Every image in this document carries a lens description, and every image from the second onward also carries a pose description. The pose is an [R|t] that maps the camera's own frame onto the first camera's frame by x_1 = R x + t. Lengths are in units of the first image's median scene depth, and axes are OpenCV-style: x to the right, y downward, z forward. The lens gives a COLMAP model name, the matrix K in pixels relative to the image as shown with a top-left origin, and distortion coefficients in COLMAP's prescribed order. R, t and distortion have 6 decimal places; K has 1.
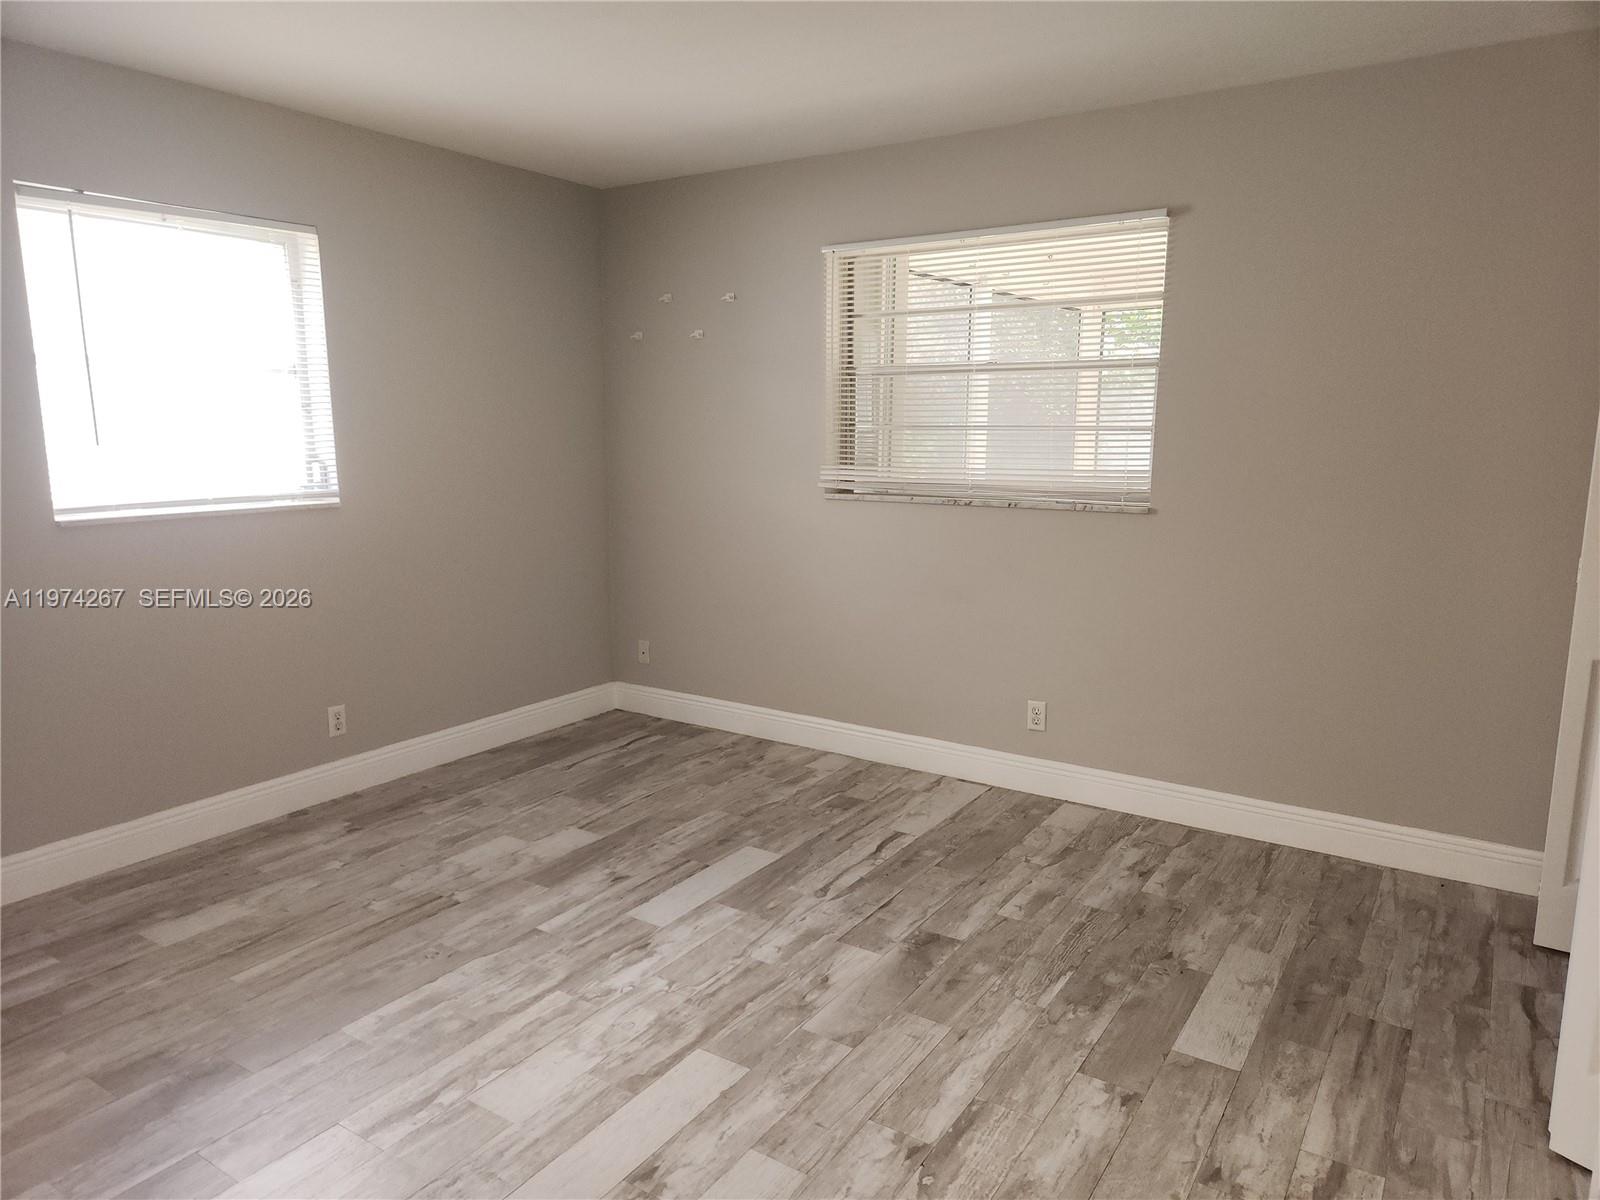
lens RADIAL K [[1078.0, 0, 797.6], [0, 1078.0, 606.5], [0, 0, 1]] dist [0.068027, -0.060851]
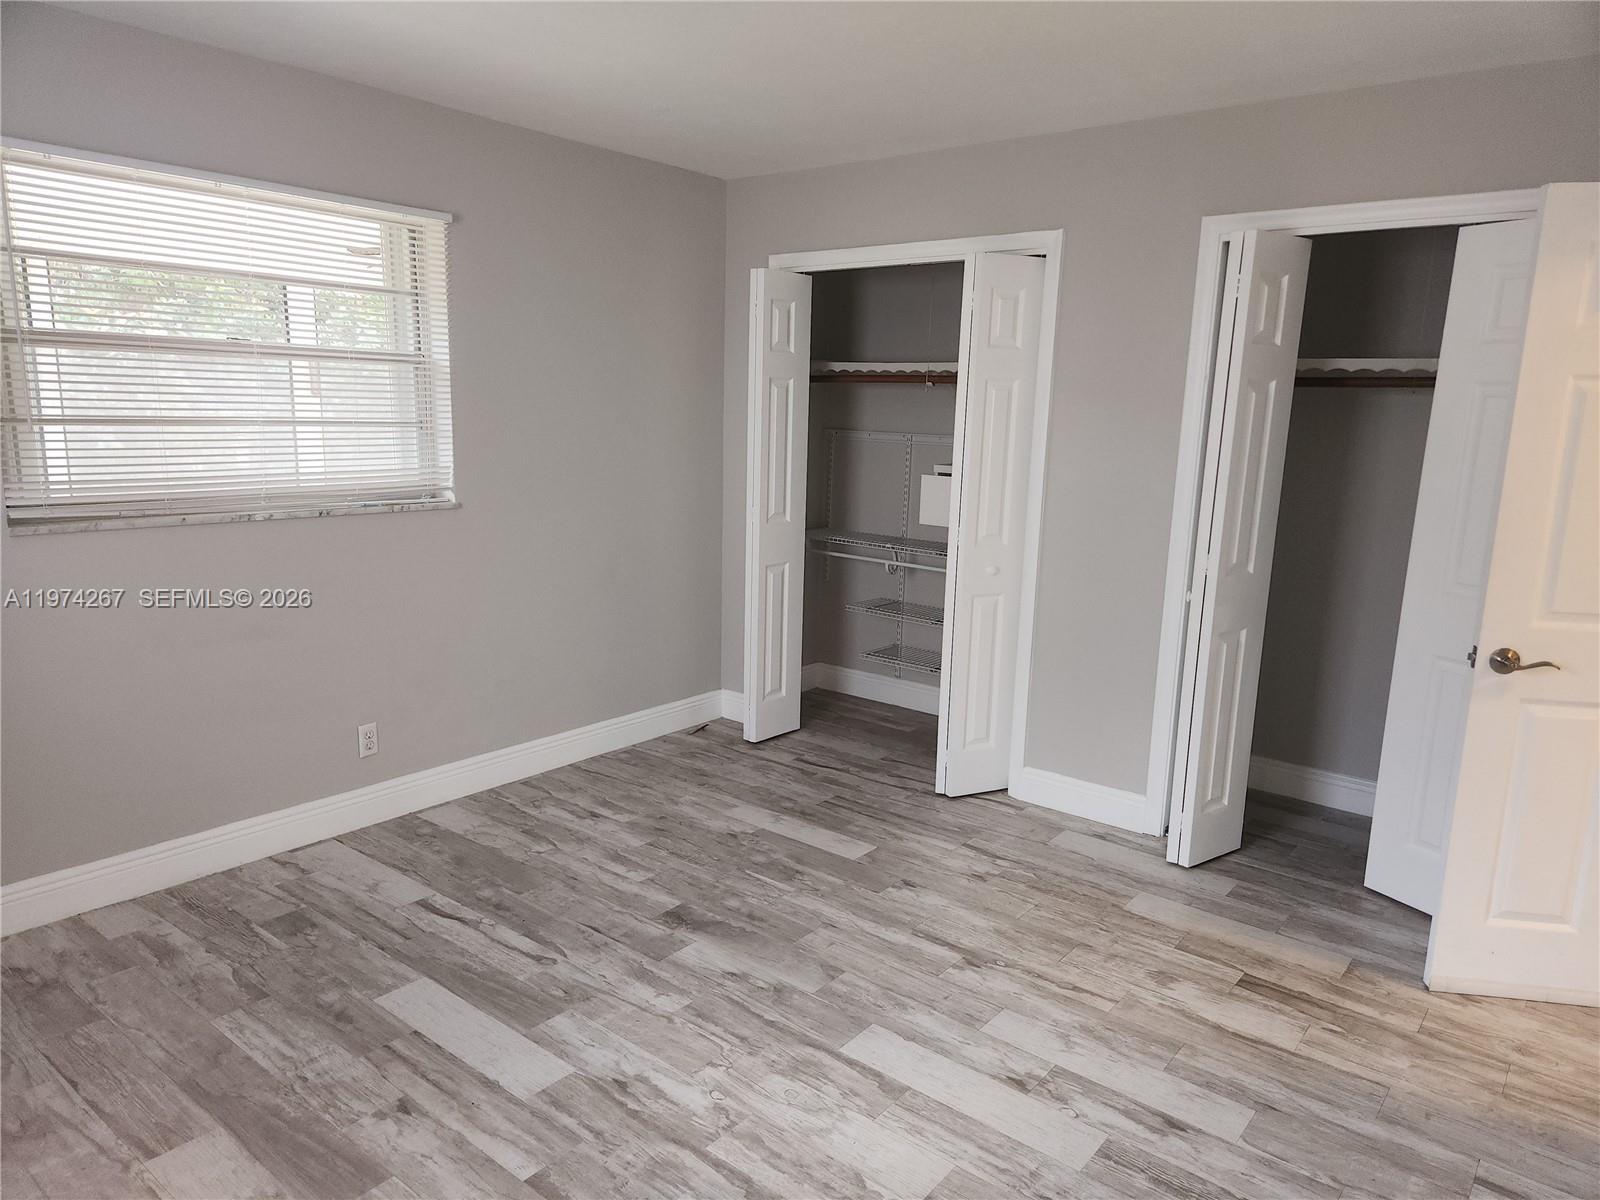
lens RADIAL K [[1078.0, 0, 797.6], [0, 1078.0, 606.5], [0, 0, 1]] dist [0.068027, -0.060851]
pose [[0.092631, -0.186329, 0.978111, -0.793550], [0.143977, 0.974517, 0.172009, -0.145790], [-0.985236, 0.124892, 0.117097, 0.666793]]
